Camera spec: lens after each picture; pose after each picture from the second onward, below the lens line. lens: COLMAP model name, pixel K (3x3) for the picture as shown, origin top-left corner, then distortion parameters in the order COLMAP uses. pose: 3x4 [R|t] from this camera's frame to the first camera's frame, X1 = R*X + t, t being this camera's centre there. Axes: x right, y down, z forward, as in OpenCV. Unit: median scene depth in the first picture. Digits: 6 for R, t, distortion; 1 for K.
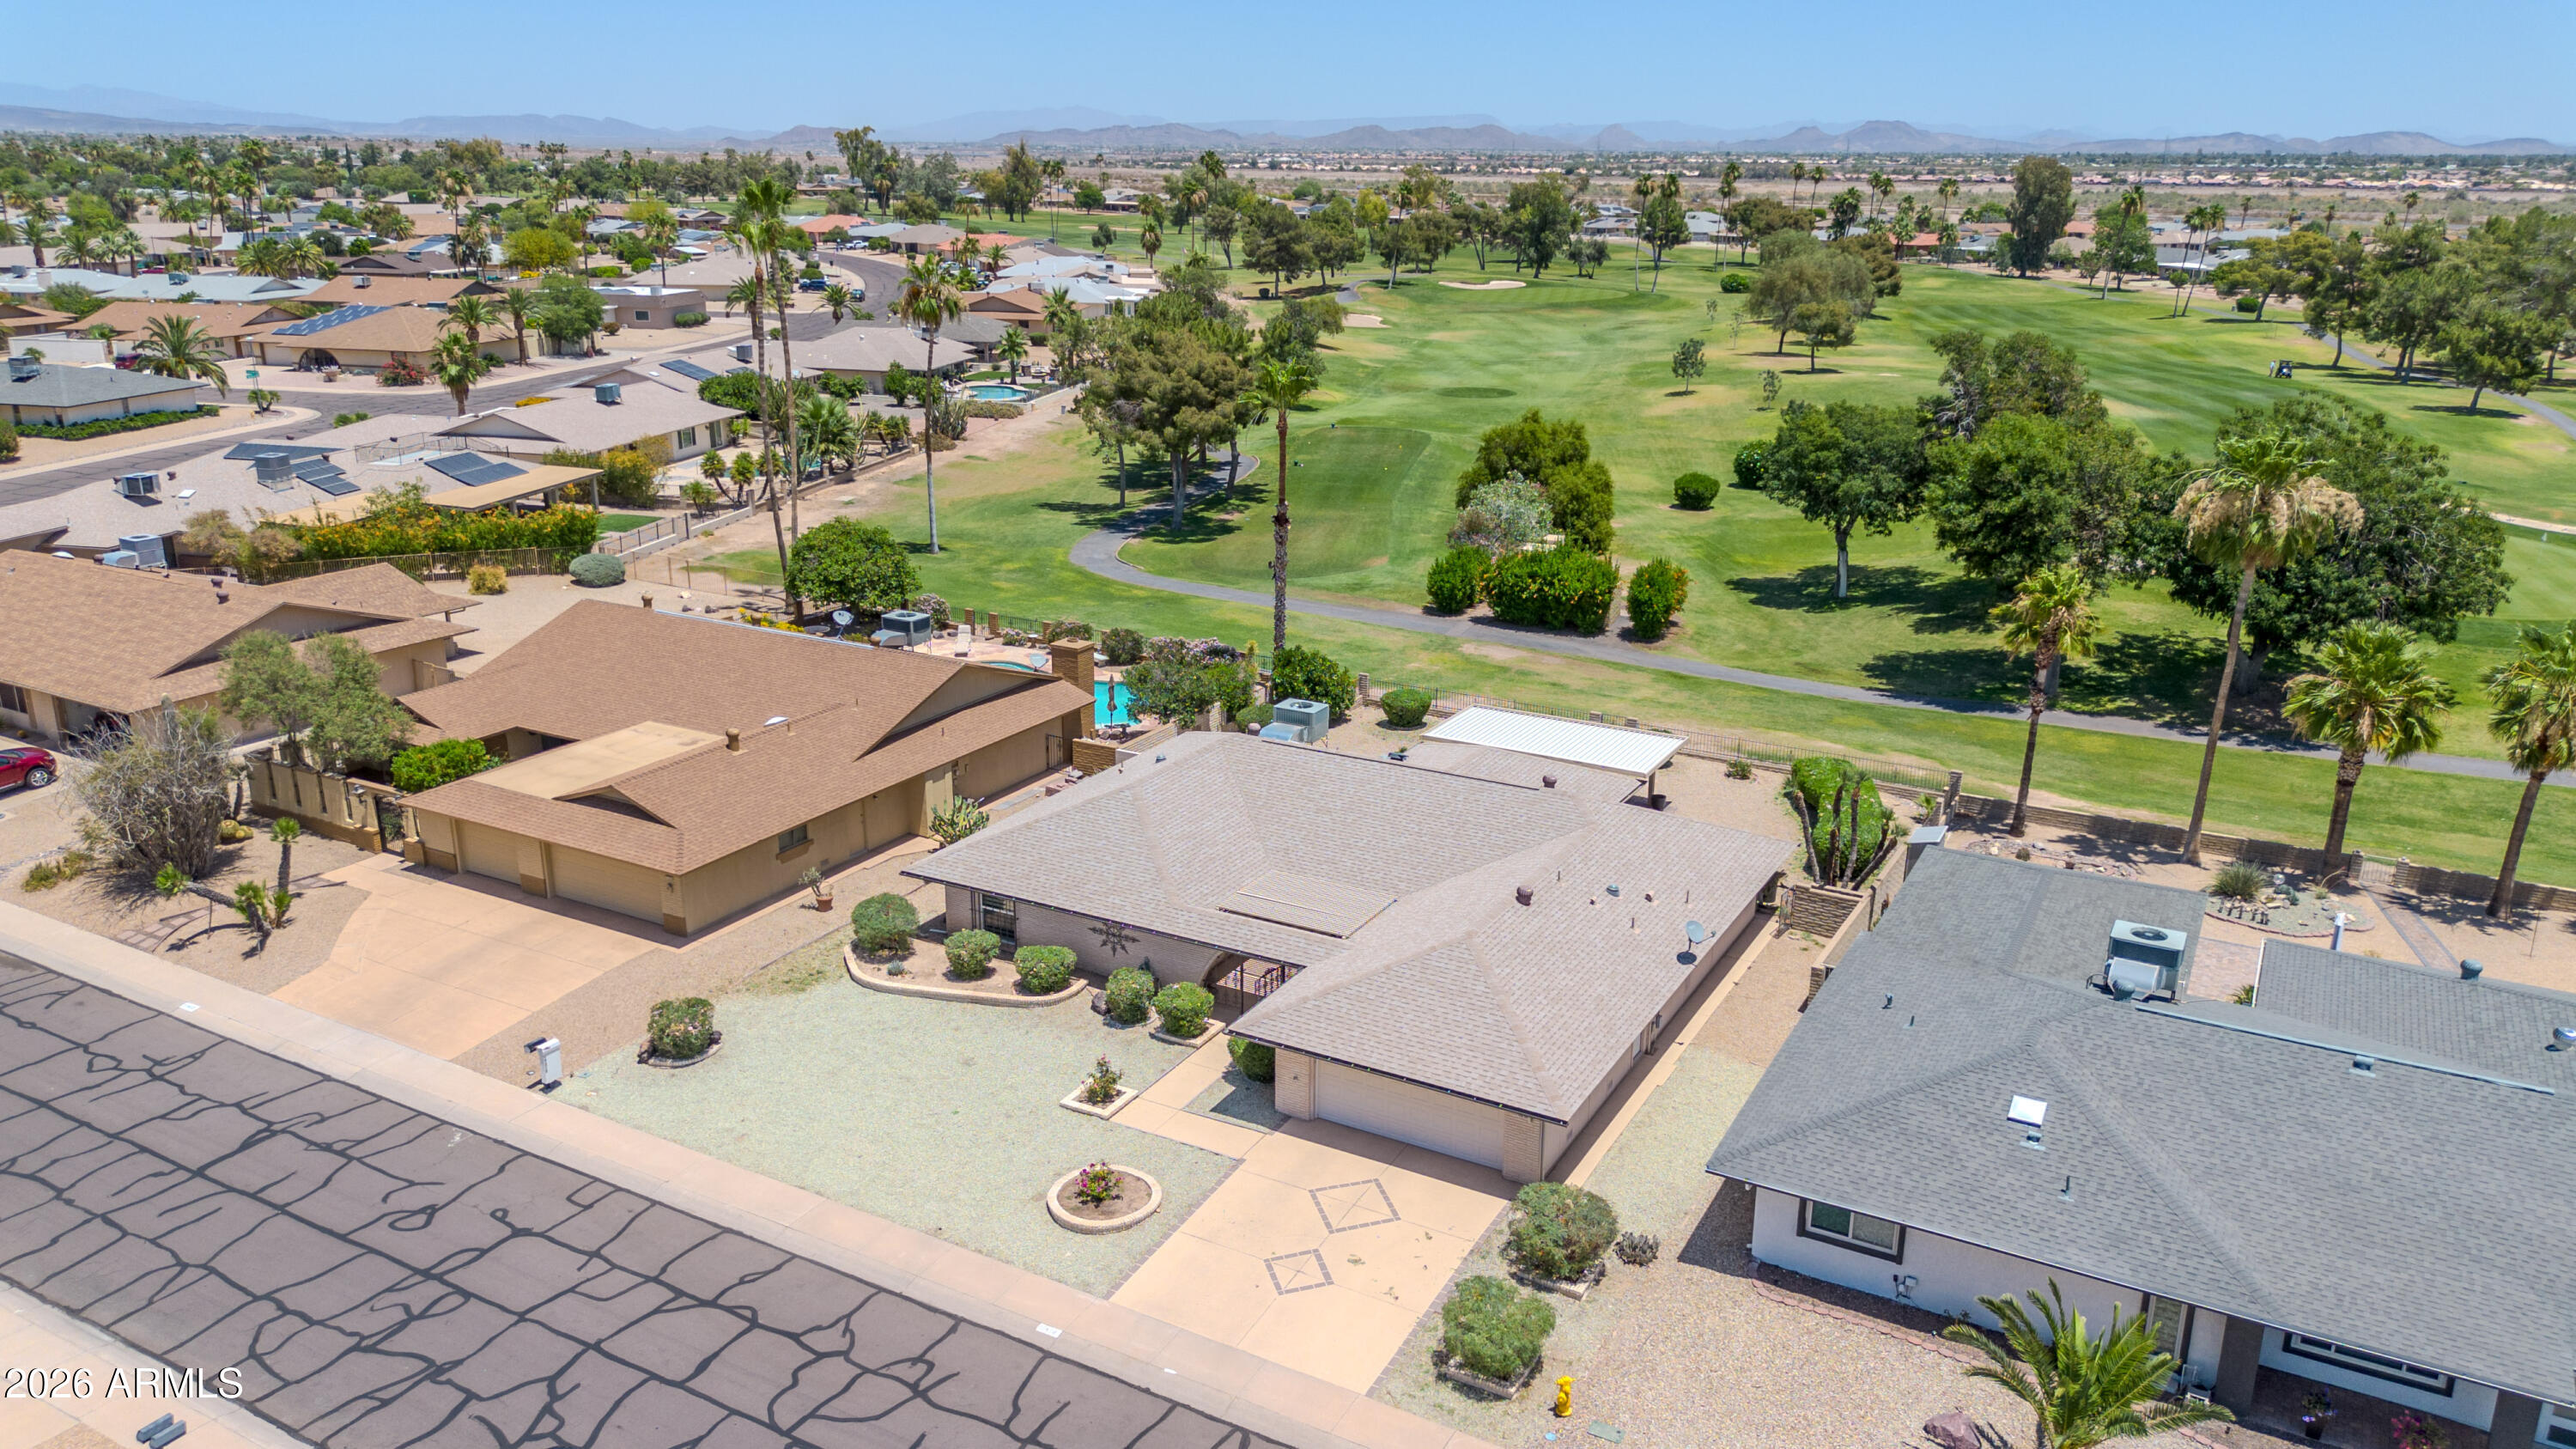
lens RADIAL K [[1832.3, 0, 1288.0], [0, 1832.3, 724.5], [0, 0, 1]] dist [0.066095, -0.071255]
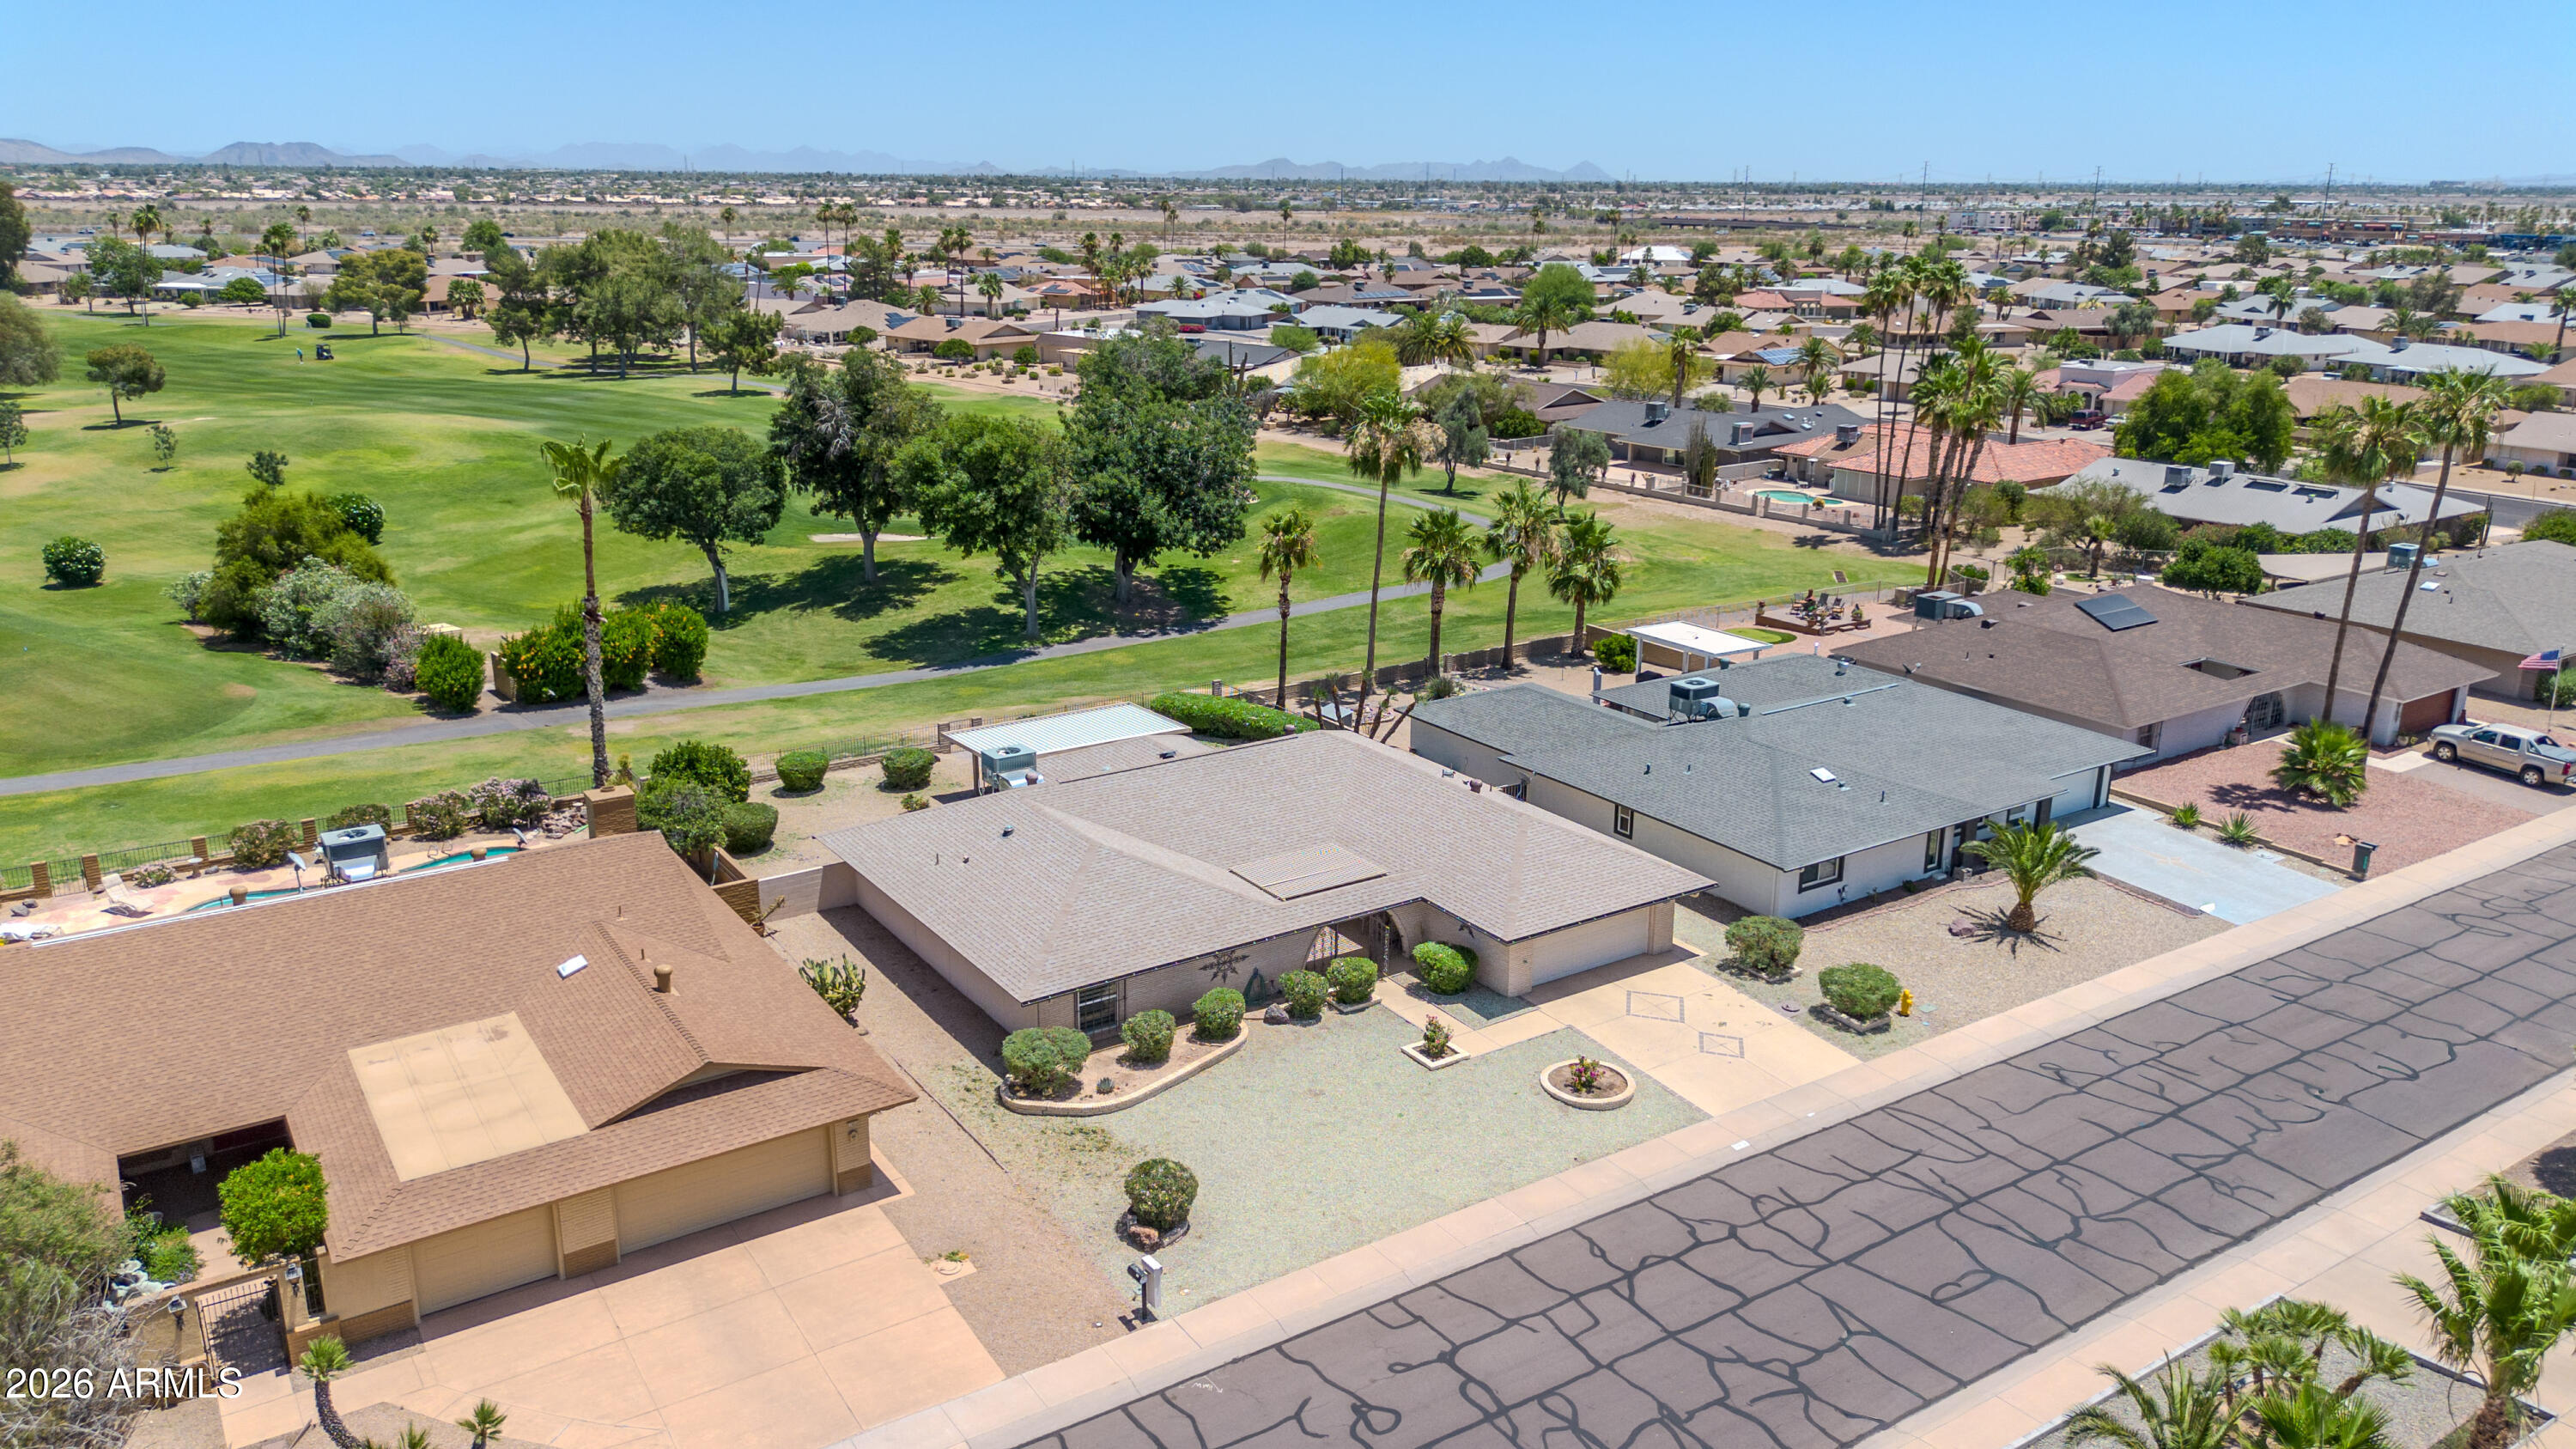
lens RADIAL K [[1832.3, 0, 1288.0], [0, 1832.3, 724.5], [0, 0, 1]] dist [0.066095, -0.071255]
pose [[0.450057, -0.258058, 0.854901, -0.554358], [0.261261, 0.953498, 0.150281, -0.096277], [-0.853927, 0.155717, 0.496549, 0.252963]]
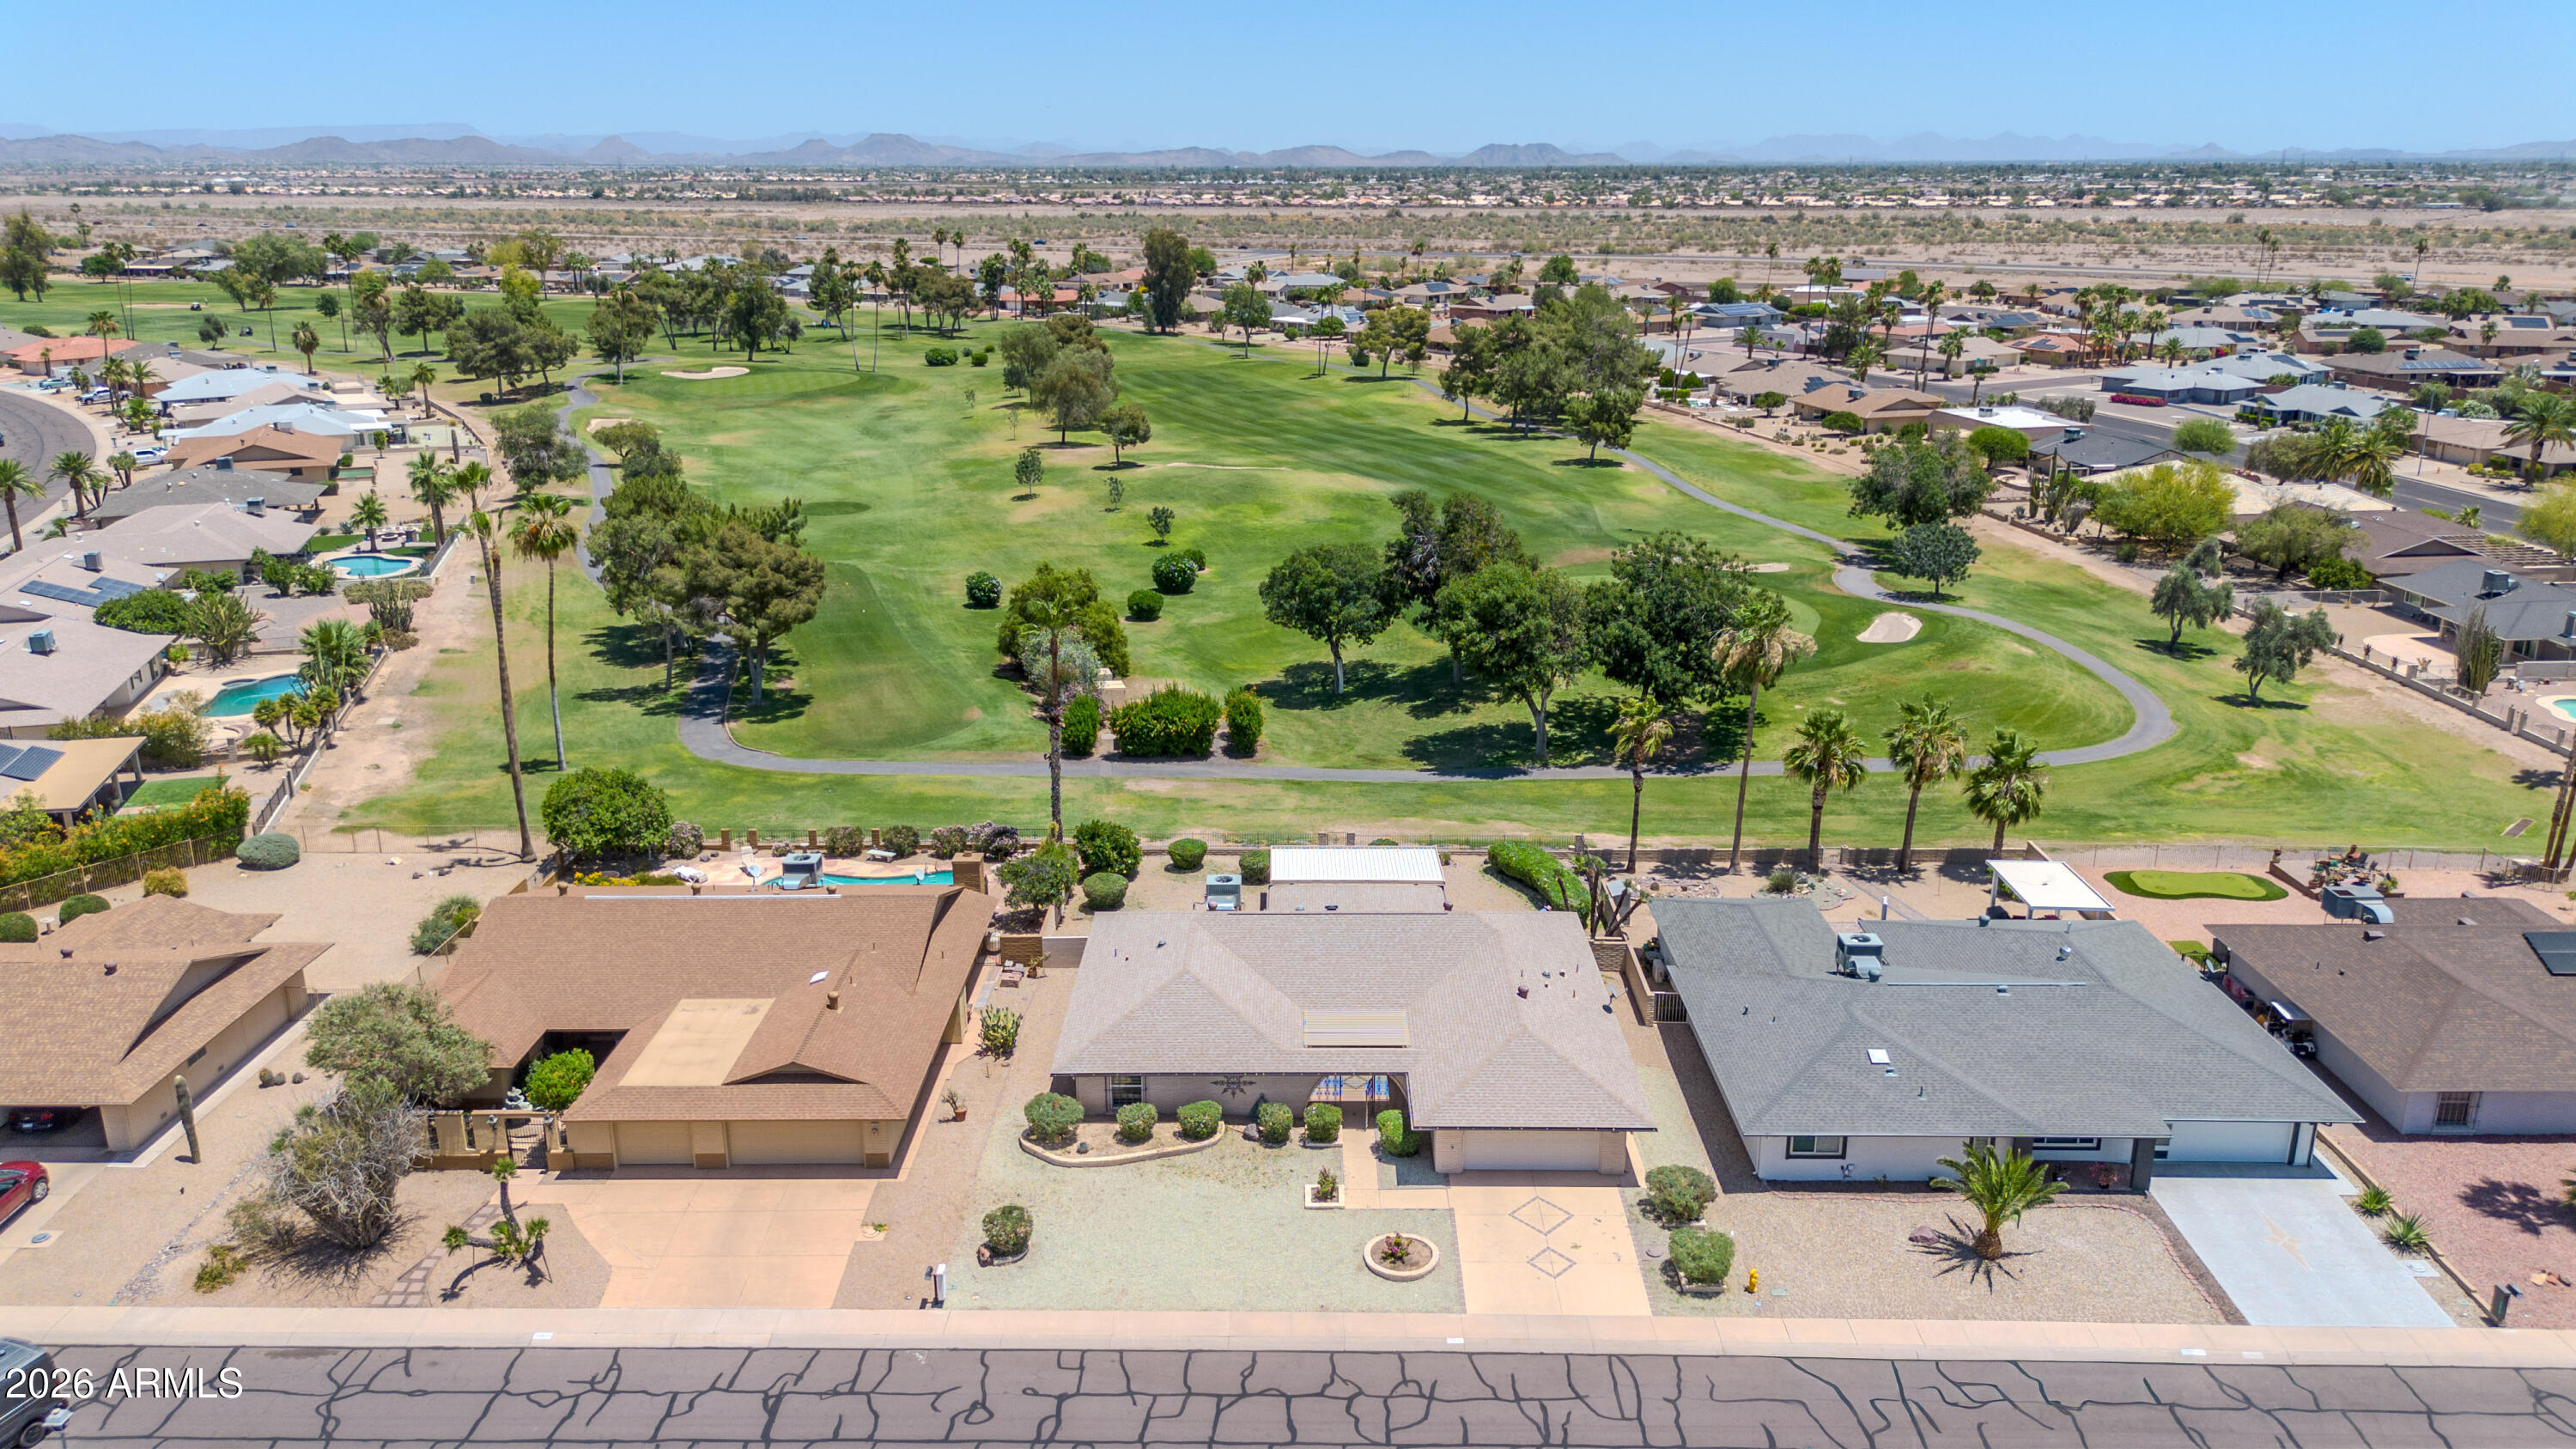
lens RADIAL K [[1835.5, 0, 1287.7], [0, 1835.5, 708.3], [0, 0, 1]] dist [0.070184, -0.077131]
pose [[0.875972, -0.146345, 0.459627, -0.385156], [0.152613, 0.988001, 0.023725, -0.111666], [-0.457584, 0.049363, 0.887795, -0.151343]]
